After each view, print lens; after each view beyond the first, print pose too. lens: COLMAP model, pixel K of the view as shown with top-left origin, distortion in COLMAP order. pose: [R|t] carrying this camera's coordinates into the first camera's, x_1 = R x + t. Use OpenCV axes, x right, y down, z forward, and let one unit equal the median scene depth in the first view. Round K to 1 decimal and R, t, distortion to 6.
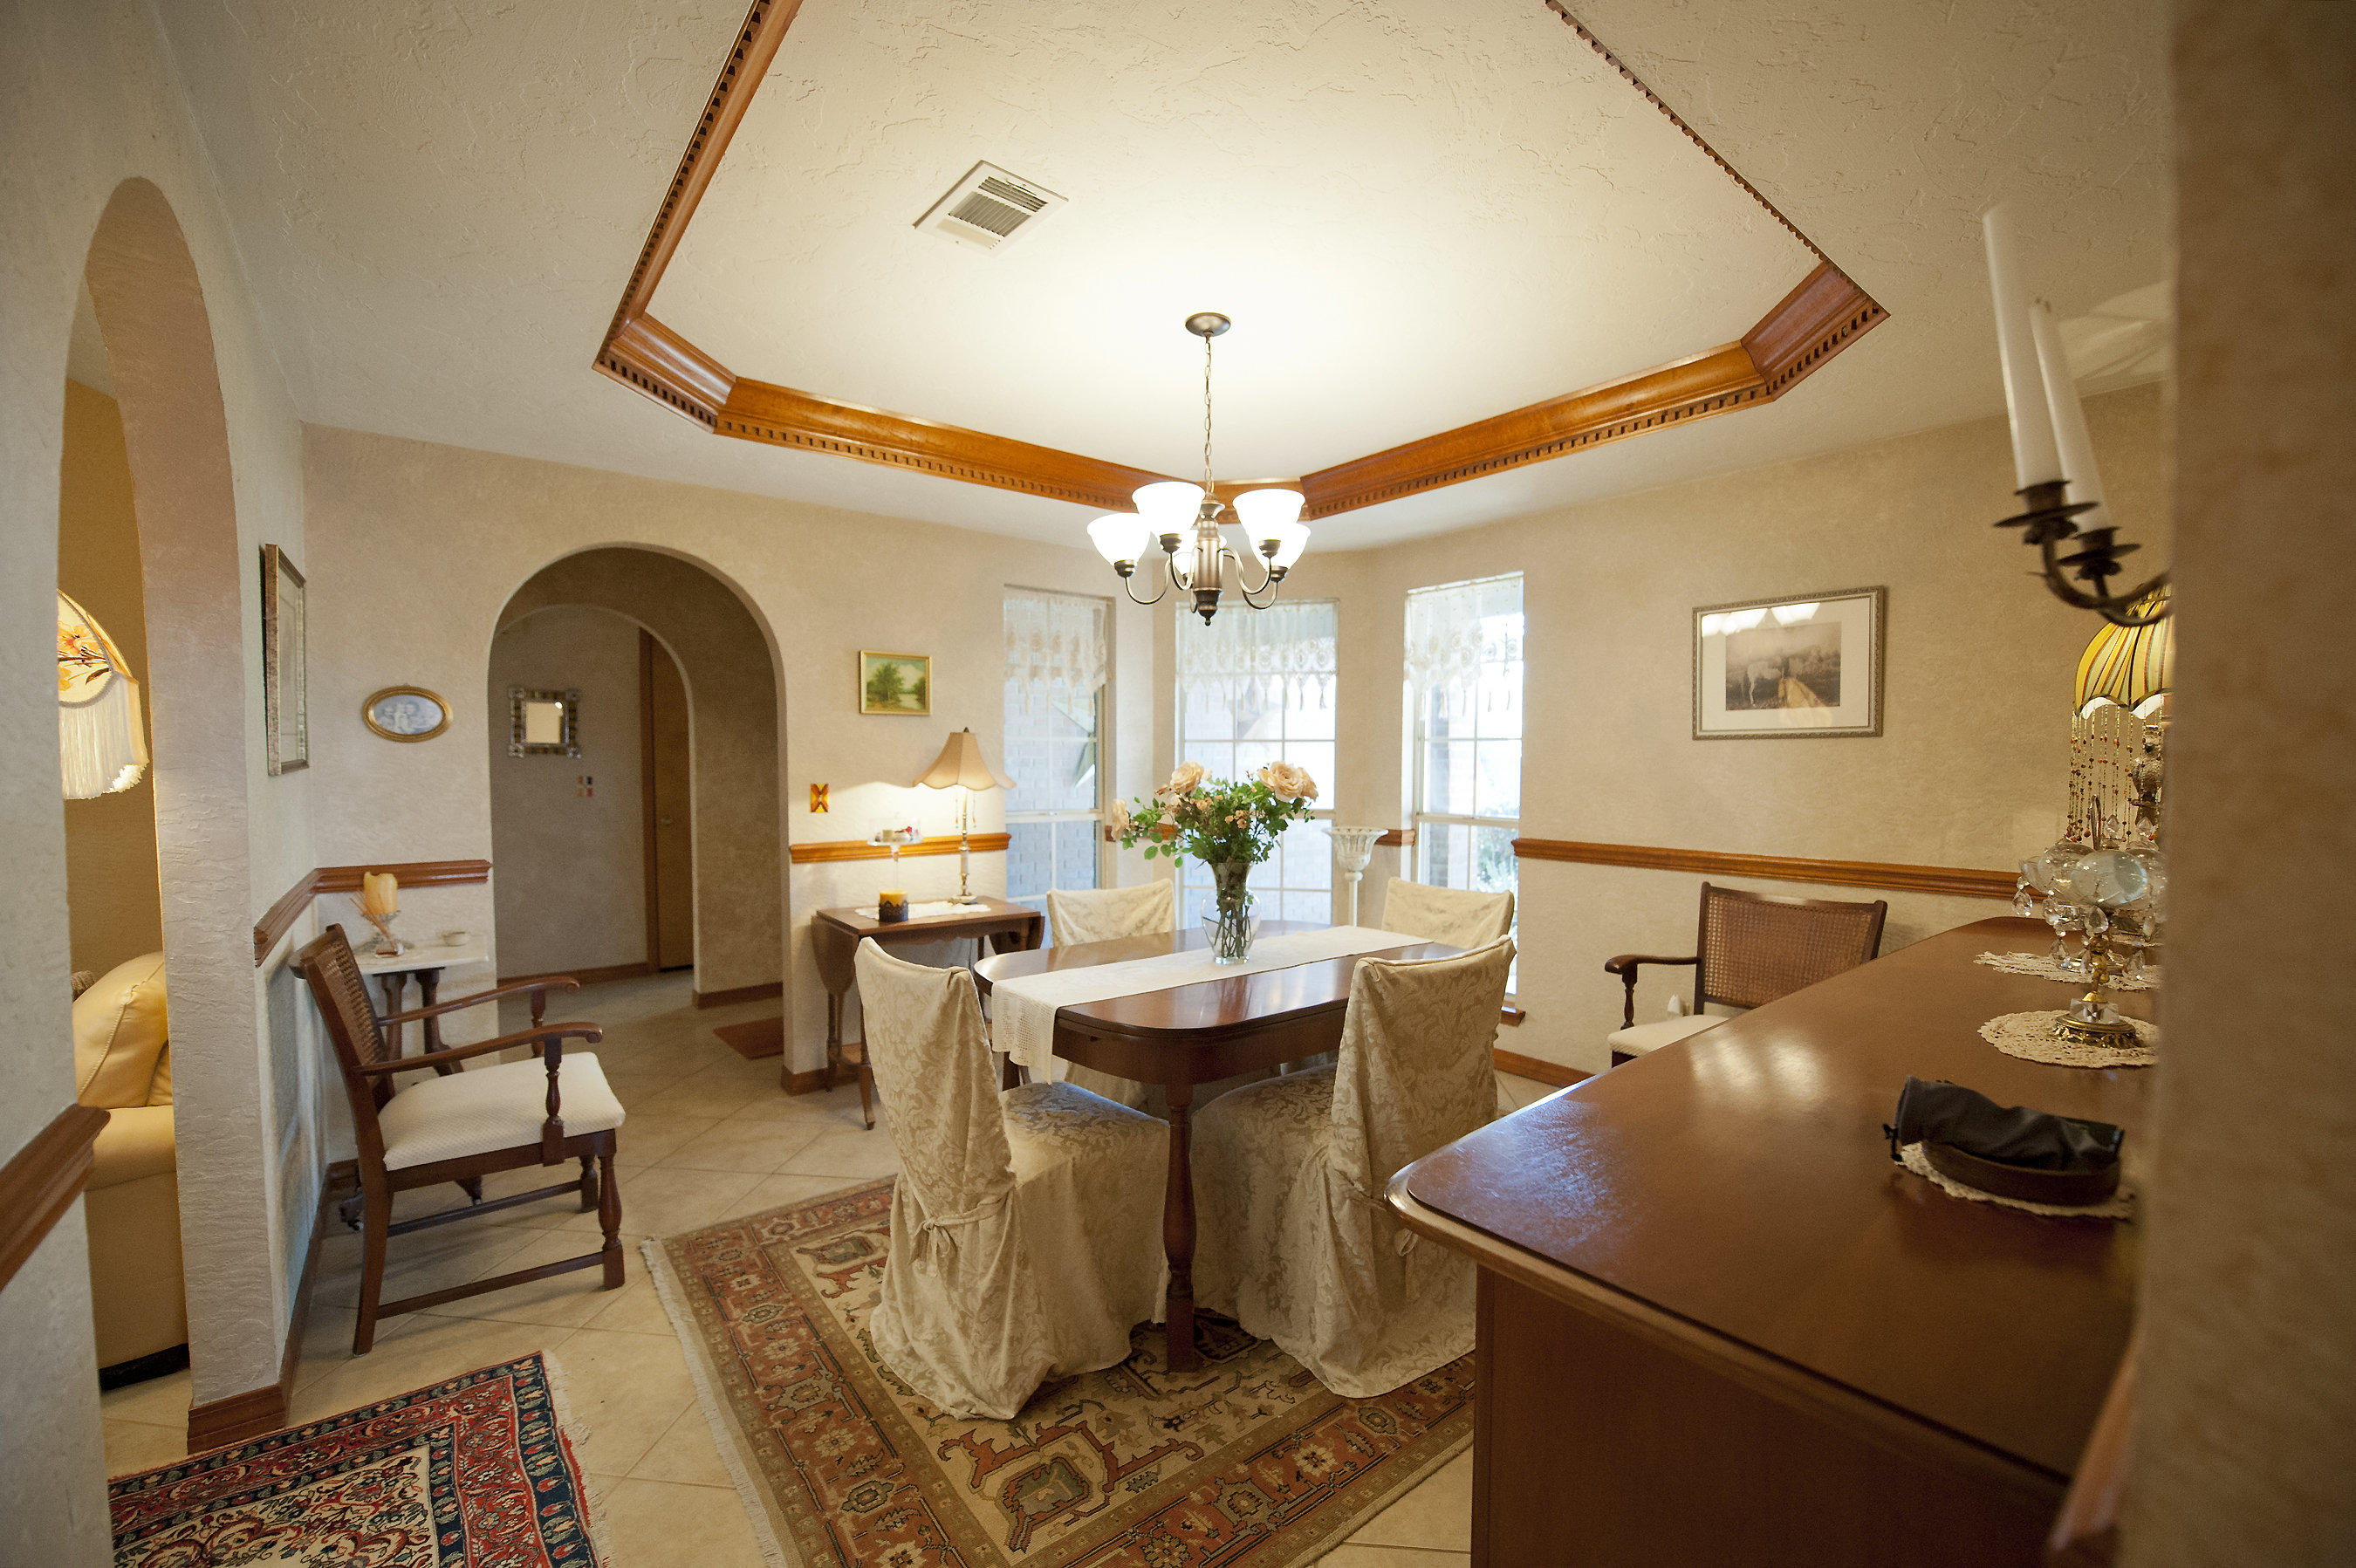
lens RADIAL K [[943.9, 0, 1185.9], [0, 943.9, 795.3], [0, 0, 1]] dist [-0.016803, -0.000838]
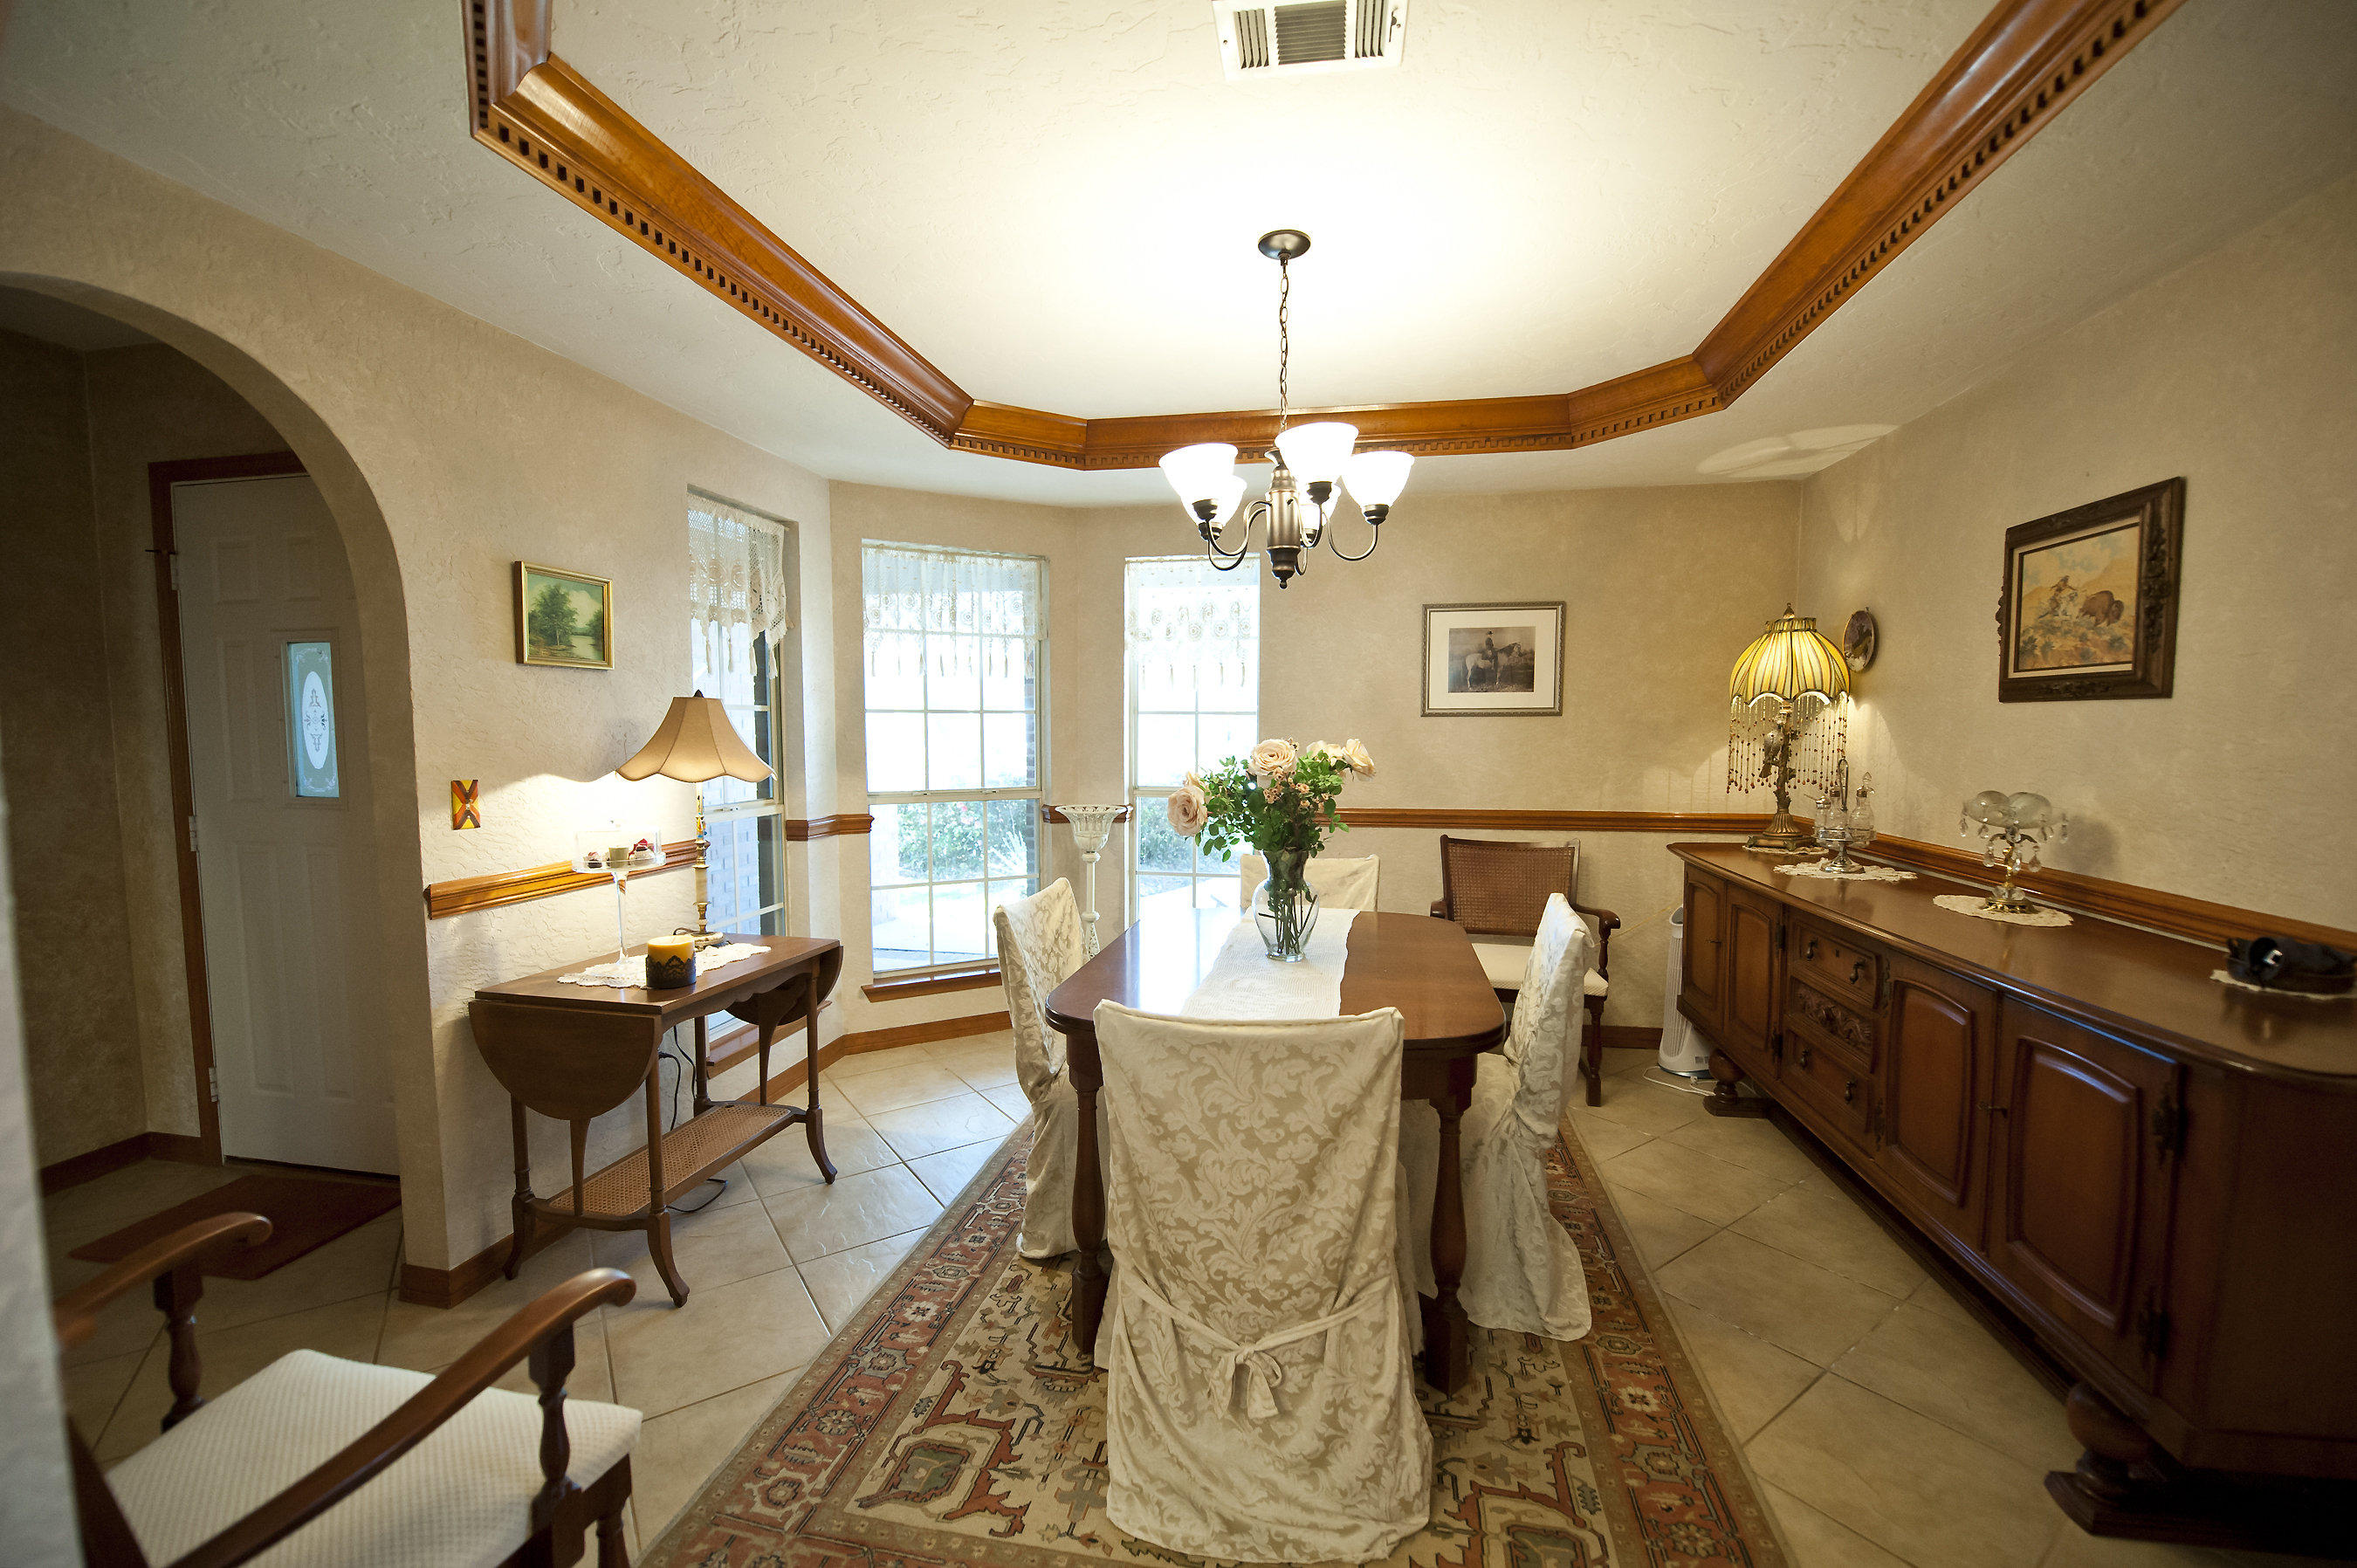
lens RADIAL K [[963.8, 0, 1184.0], [0, 963.8, 794.5], [0, 0, 1]] dist [-0.017522, -0.000579]
pose [[0.759528, -0.046115, 0.648838, -0.466882], [0.025445, 0.998827, 0.041203, -0.017682], [-0.649977, -0.014785, 0.759810, 0.262901]]
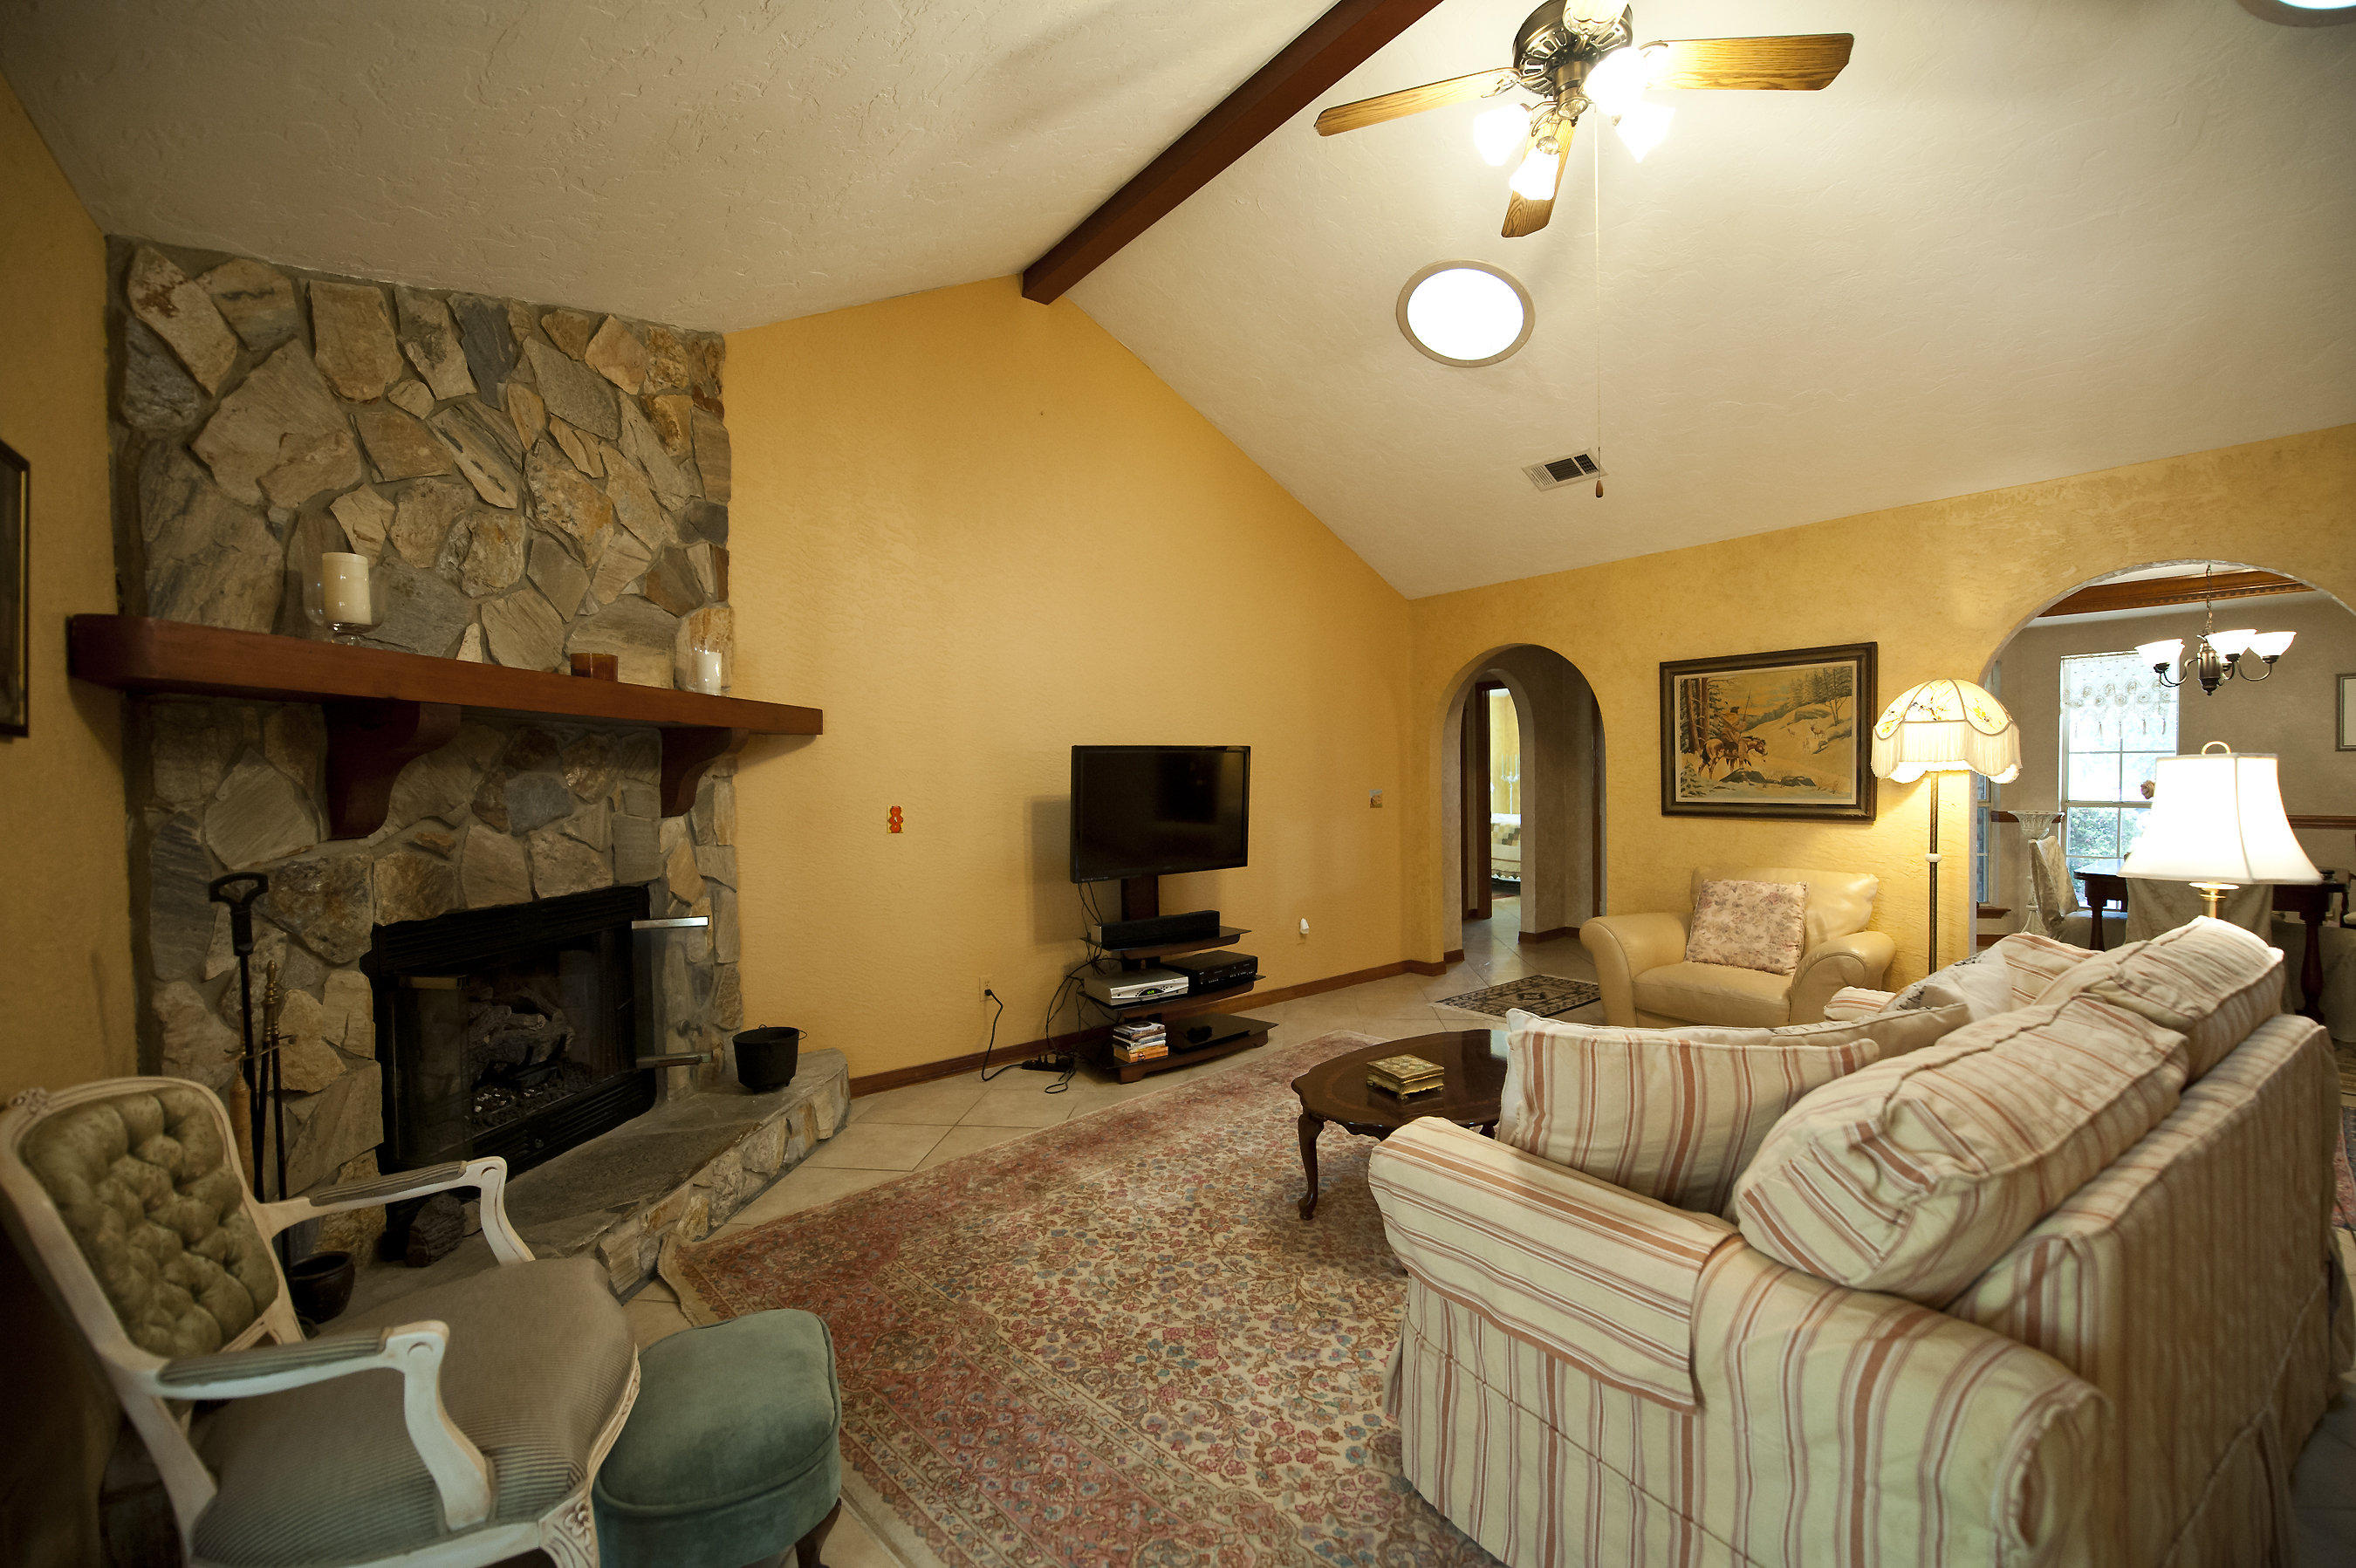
lens RADIAL K [[943.9, 0, 1185.9], [0, 943.9, 795.3], [0, 0, 1]] dist [-0.016803, -0.000838]
pose [[0.999913, -0.011860, -0.005852, -1.499831], [0.011747, 0.999751, -0.018957, 0.027604], [0.006076, 0.018886, 0.999803, -0.659397]]
